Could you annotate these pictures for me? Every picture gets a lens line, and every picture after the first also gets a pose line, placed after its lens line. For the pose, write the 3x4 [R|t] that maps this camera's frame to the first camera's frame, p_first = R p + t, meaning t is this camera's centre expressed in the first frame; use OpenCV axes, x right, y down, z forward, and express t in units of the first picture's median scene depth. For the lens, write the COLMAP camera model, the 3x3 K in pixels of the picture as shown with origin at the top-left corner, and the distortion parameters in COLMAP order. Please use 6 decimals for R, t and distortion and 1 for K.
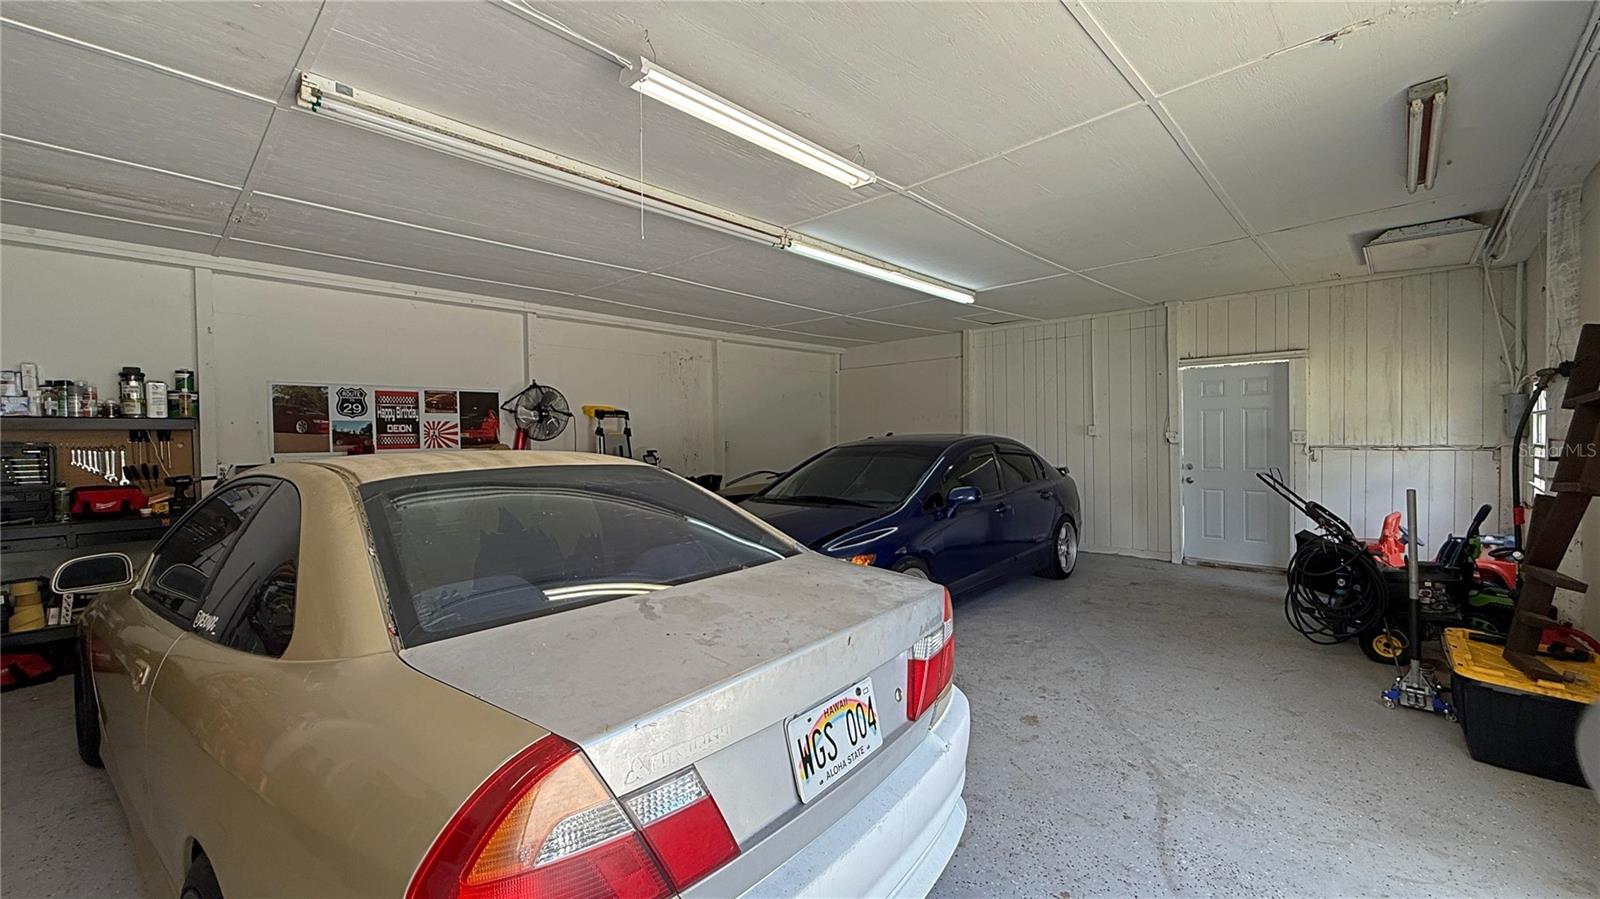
lens RADIAL K [[636.7, 0, 800.0], [0, 636.7, 449.5], [0, 0, 1]] dist [-0.000677, 0.000650]
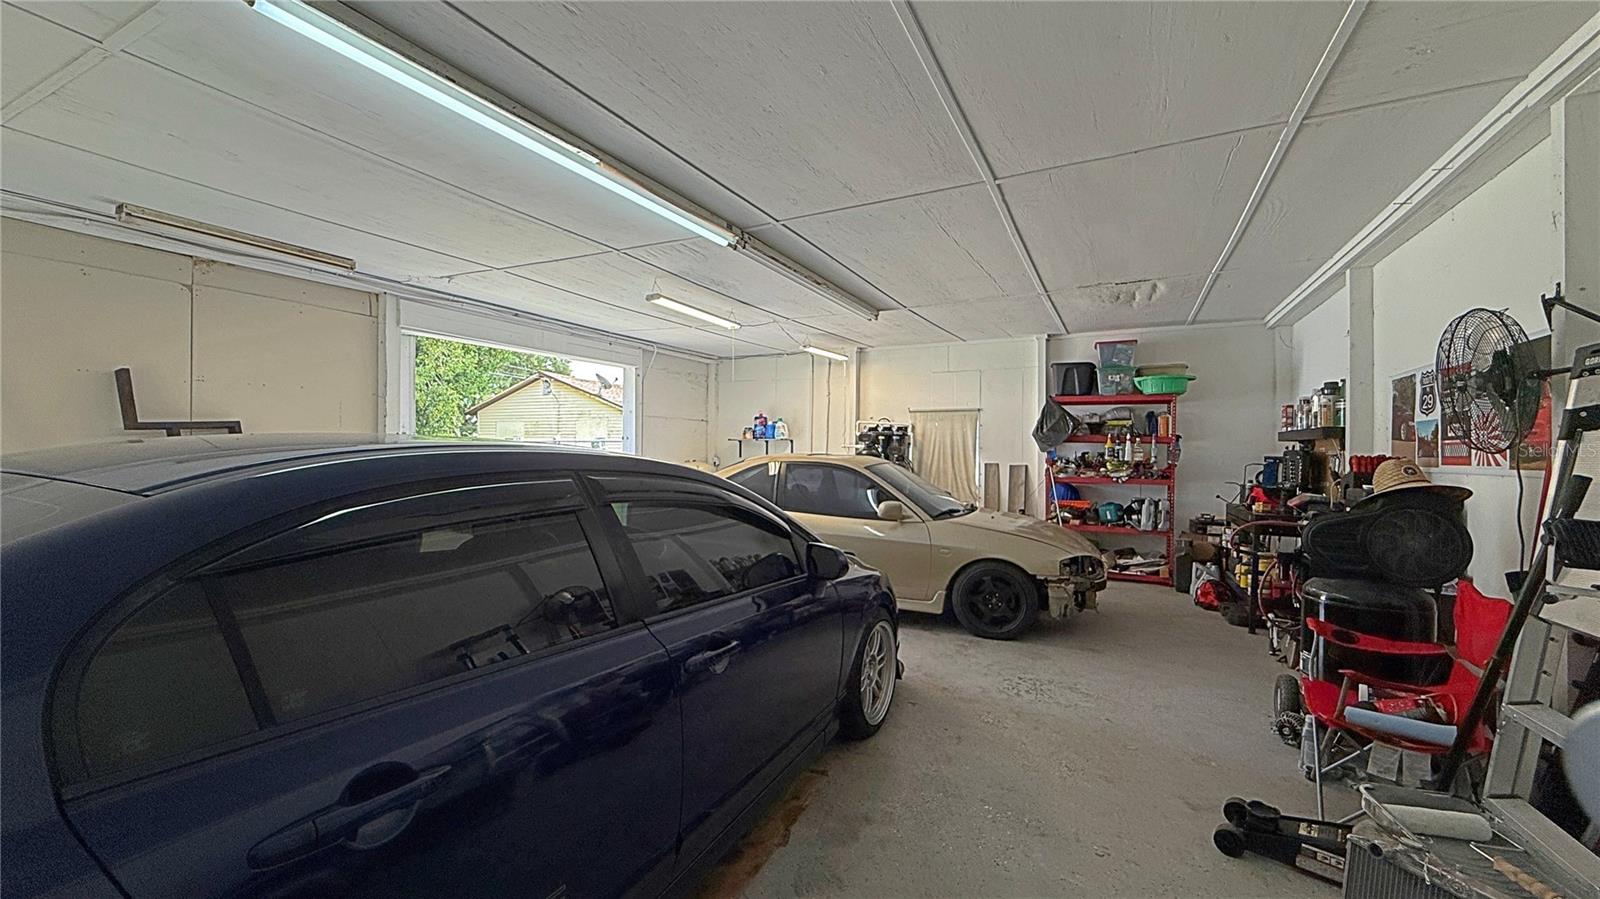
lens RADIAL K [[636.7, 0, 800.0], [0, 636.7, 449.5], [0, 0, 1]] dist [-0.000677, 0.000650]
pose [[-0.958624, 0.002443, -0.284664, 0.104055], [-0.002958, 0.999824, 0.018541, -0.024446], [0.284659, 0.018616, -0.958448, 1.389030]]
